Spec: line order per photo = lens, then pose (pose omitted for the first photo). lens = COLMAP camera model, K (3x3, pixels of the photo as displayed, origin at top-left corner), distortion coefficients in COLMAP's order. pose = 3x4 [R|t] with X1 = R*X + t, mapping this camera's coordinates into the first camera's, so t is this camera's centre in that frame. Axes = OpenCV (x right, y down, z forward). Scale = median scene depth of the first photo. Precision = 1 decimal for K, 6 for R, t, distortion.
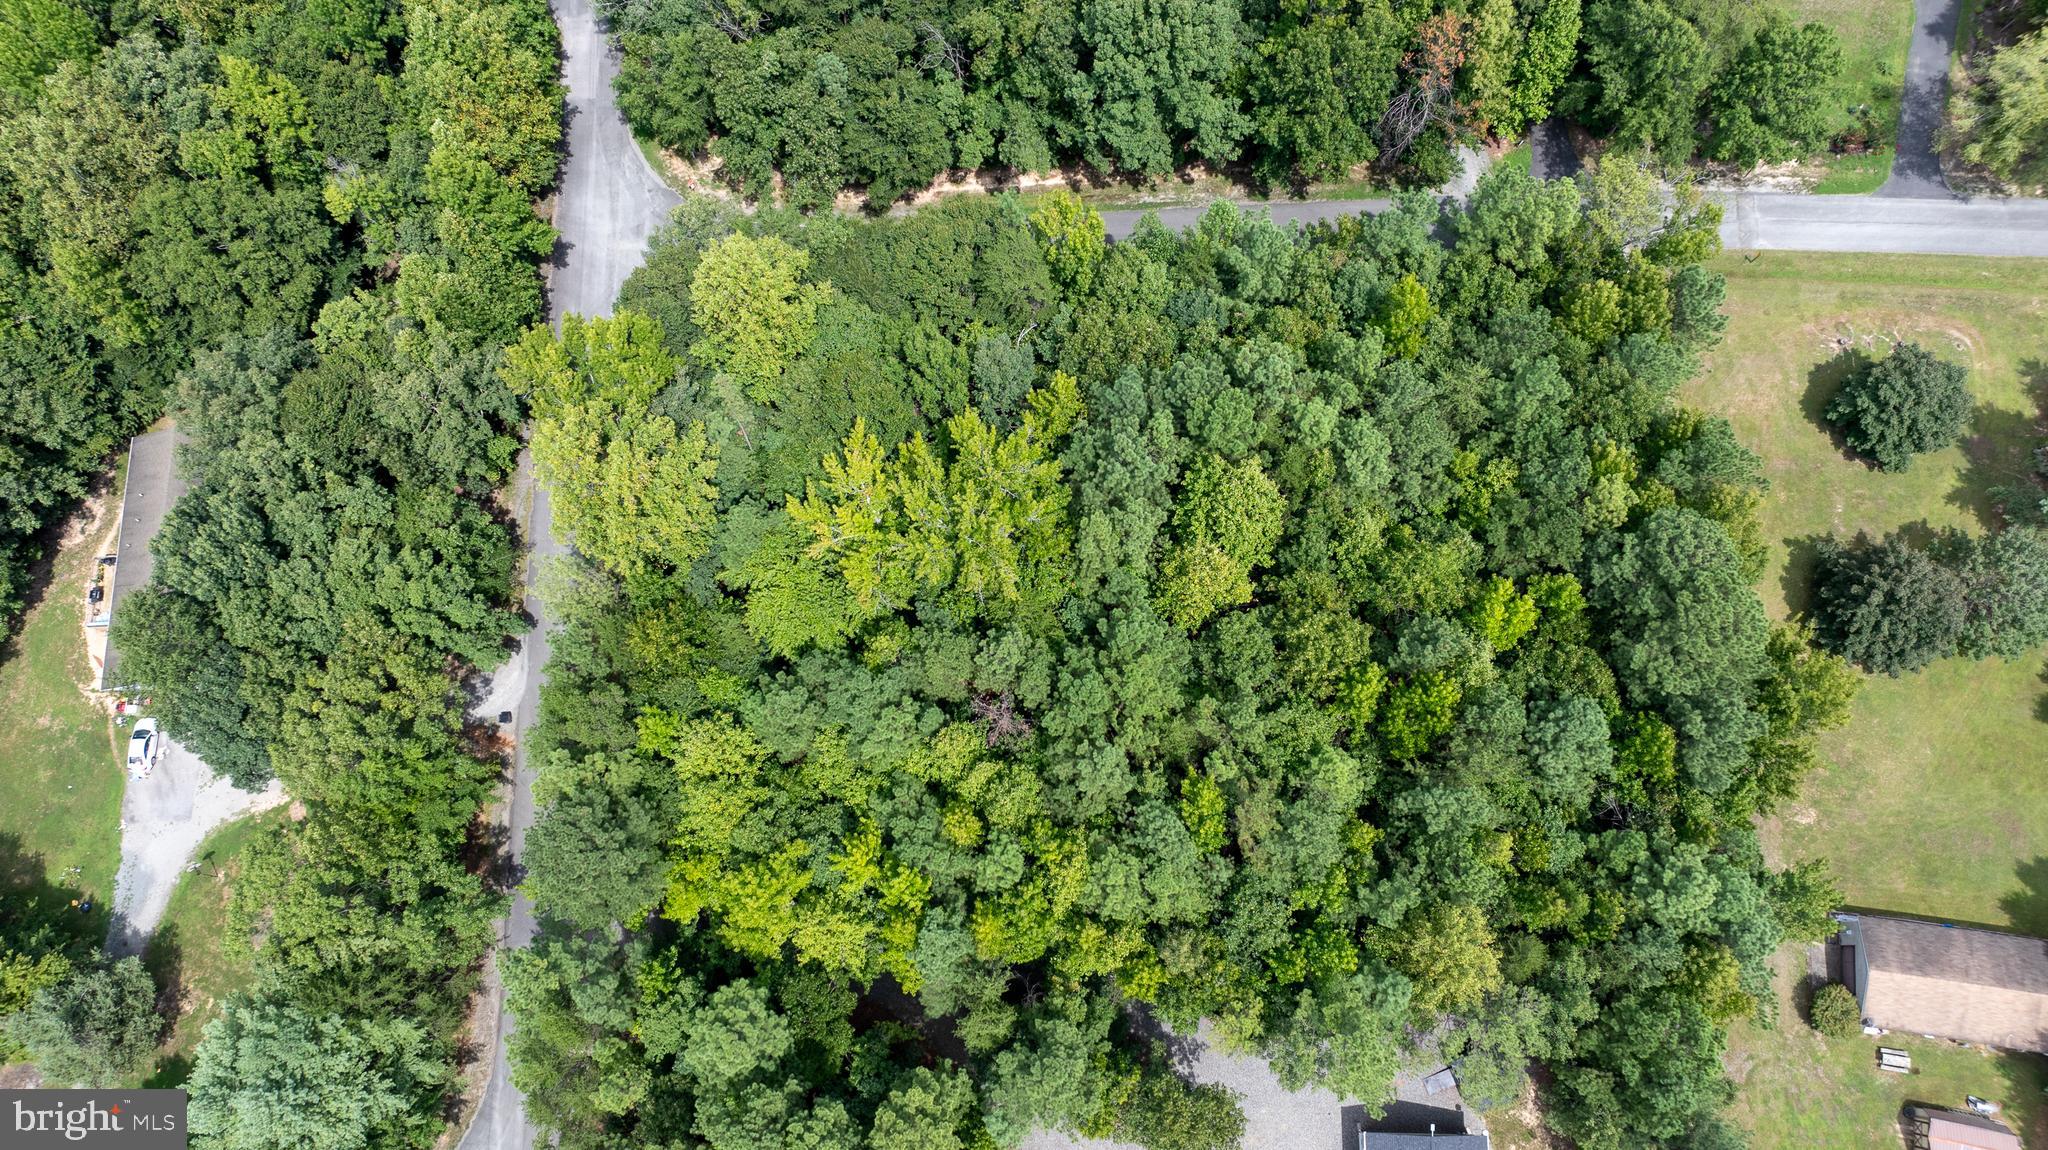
lens RADIAL K [[1440.0, 0, 1017.0], [0, 1440.0, 574.6], [0, 0, 1]] dist [-0.038075, 0.034756]
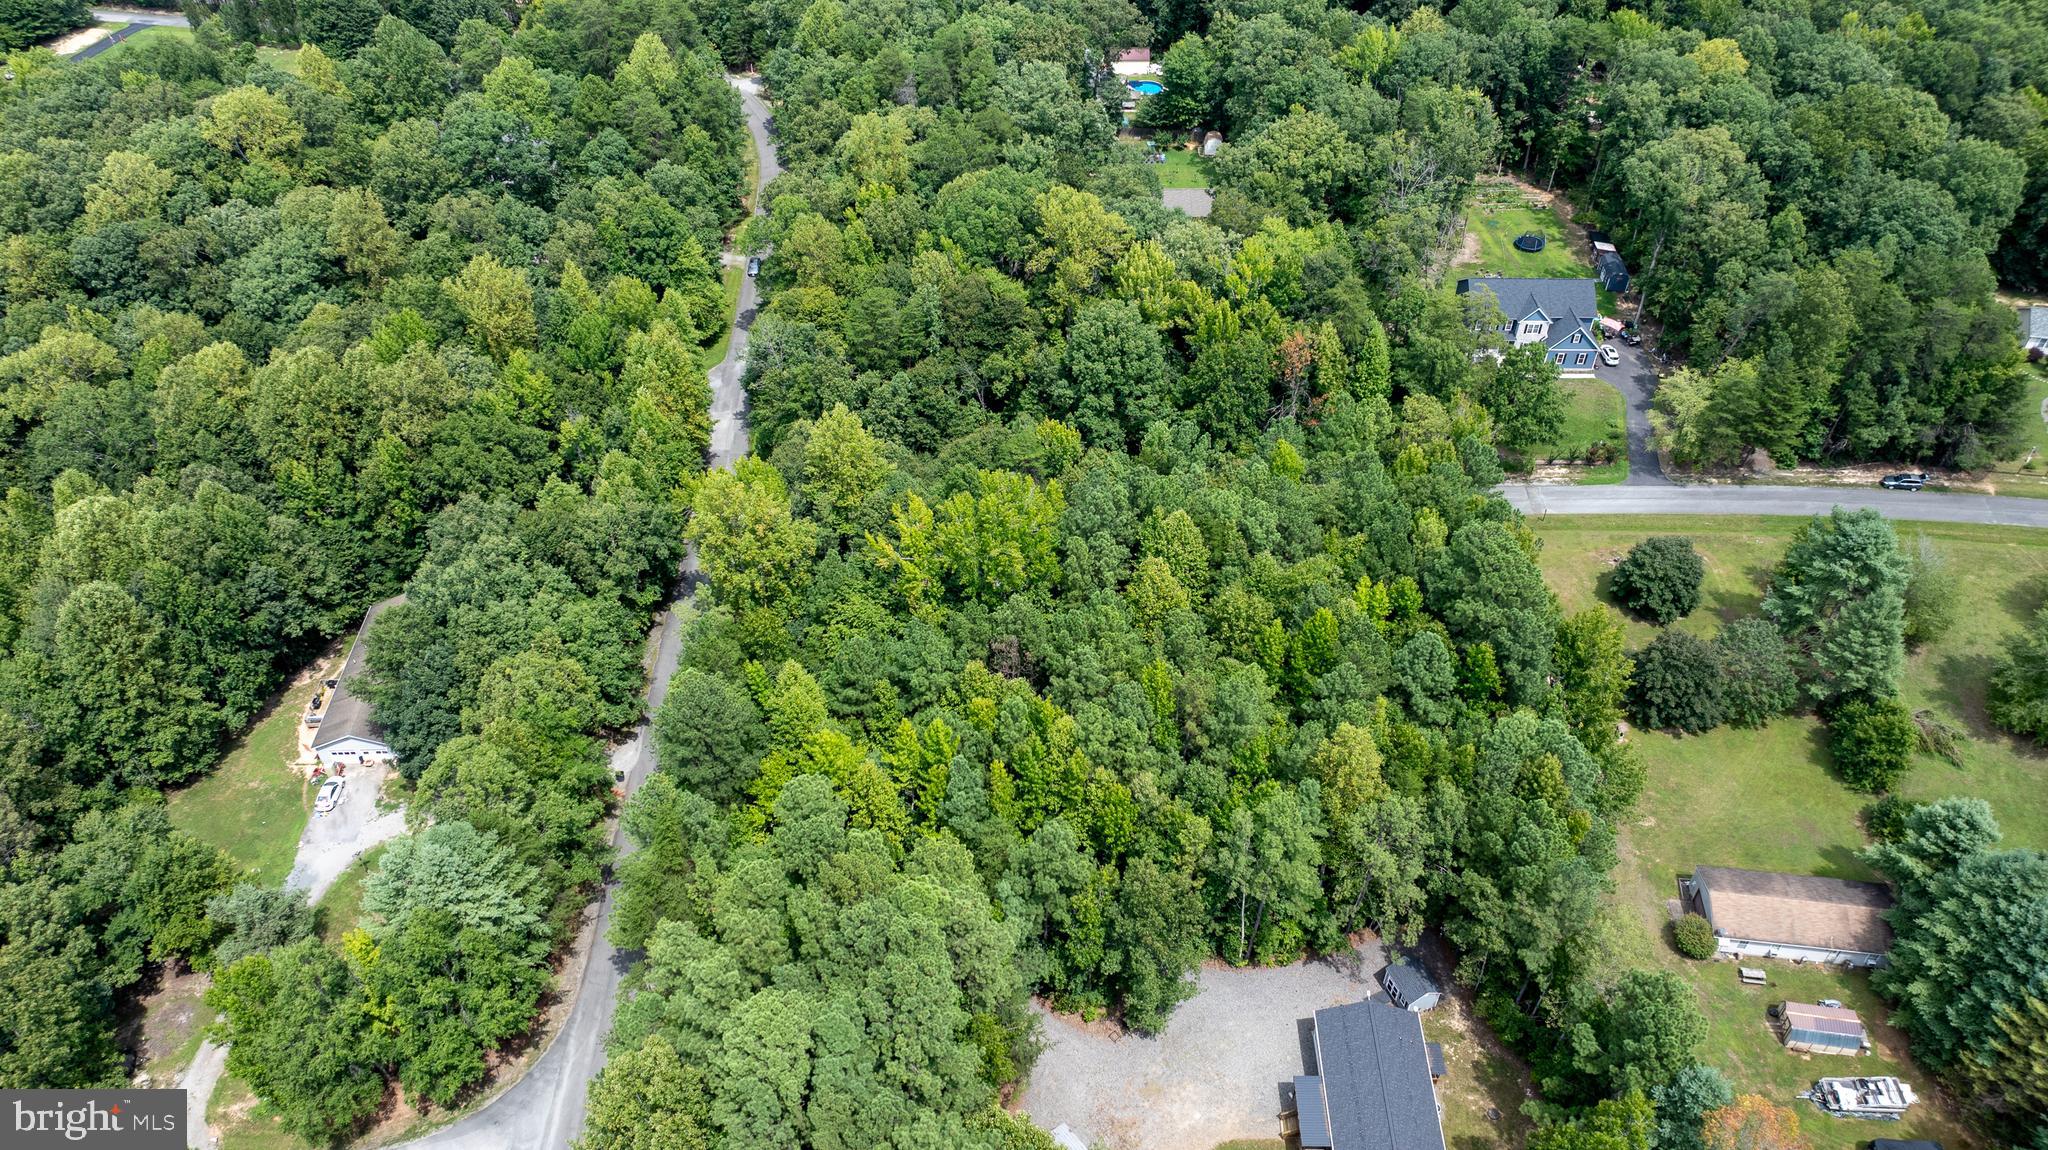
lens RADIAL K [[1440.0, 0, 1027.2], [0, 1440.0, 570.7], [0, 0, 1]] dist [-0.038075, 0.034756]
pose [[0.999990, 0.002486, 0.003777, -0.000268], [-0.000012, 0.836792, -0.547520, 0.657182], [-0.004522, 0.547515, 0.836784, -0.171407]]
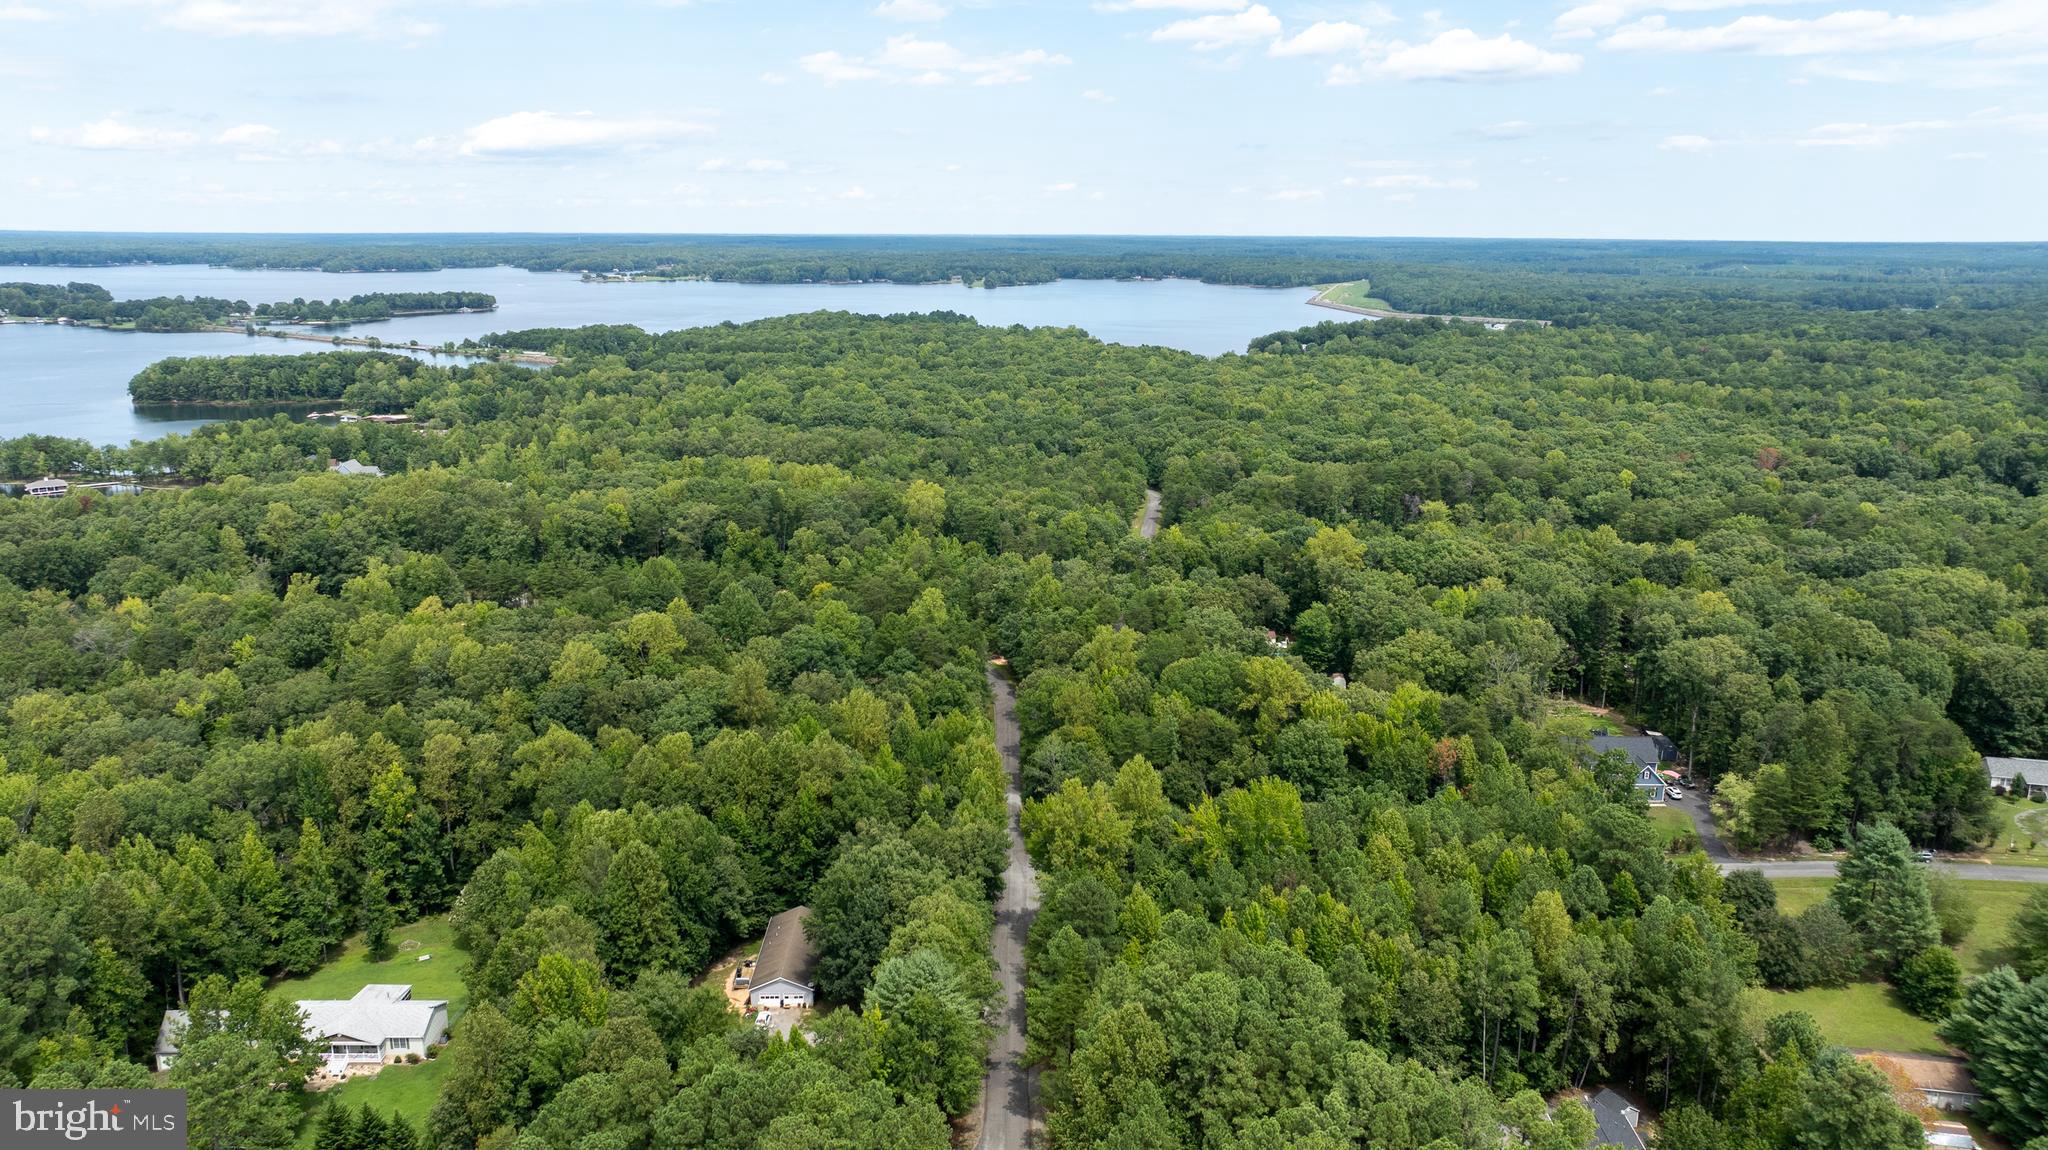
lens RADIAL K [[1440.0, 0, 1035.8], [0, 1440.0, 591.7], [0, 0, 1]] dist [-0.038075, 0.034756]
pose [[0.999876, 0.004955, -0.014952, -0.275326], [-0.015476, 0.485806, -0.873930, 1.351379], [0.002934, 0.874053, 0.485822, -0.251855]]
